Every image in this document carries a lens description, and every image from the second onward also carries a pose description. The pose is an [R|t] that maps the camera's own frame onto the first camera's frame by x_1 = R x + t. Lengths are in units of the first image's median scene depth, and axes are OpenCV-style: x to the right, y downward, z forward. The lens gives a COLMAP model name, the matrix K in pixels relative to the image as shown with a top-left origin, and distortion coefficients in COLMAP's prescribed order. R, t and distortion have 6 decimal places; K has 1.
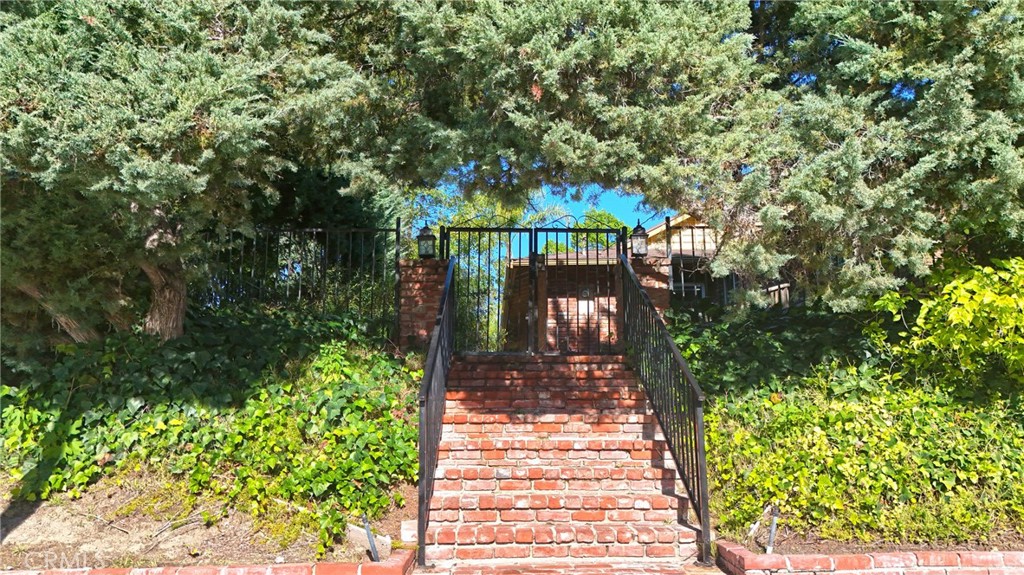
lens RADIAL K [[747.1, 0, 512.0], [0, 747.1, 287.5], [0, 0, 1]] dist [0.067208, -0.068723]
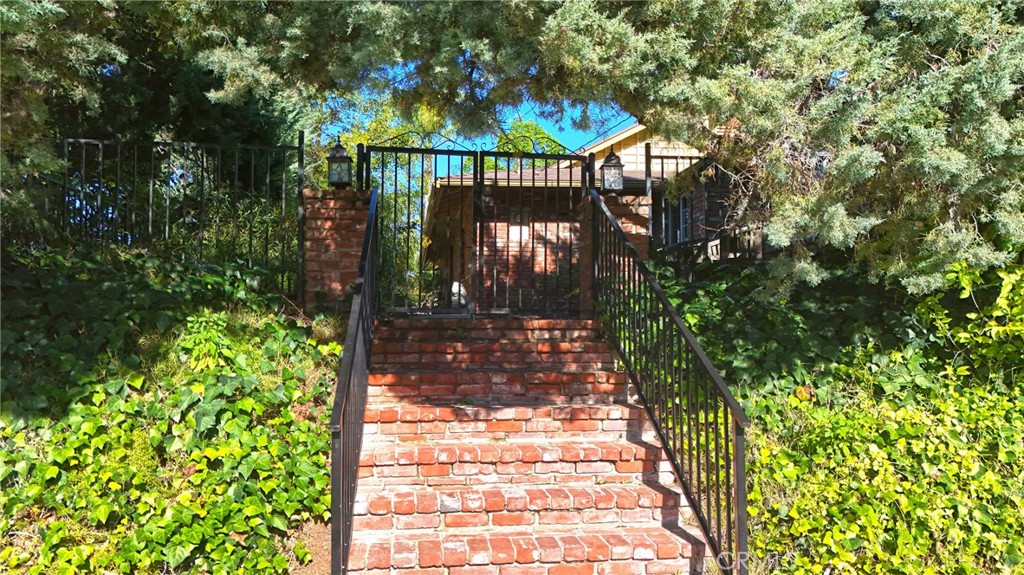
lens RADIAL K [[747.1, 0, 512.0], [0, 747.1, 287.5], [0, 0, 1]] dist [0.067208, -0.068723]
pose [[0.993370, 0.011661, 0.114366, -0.034754], [-0.025435, 0.992481, 0.119726, -0.044368], [-0.112110, -0.121842, 0.986198, 0.276941]]
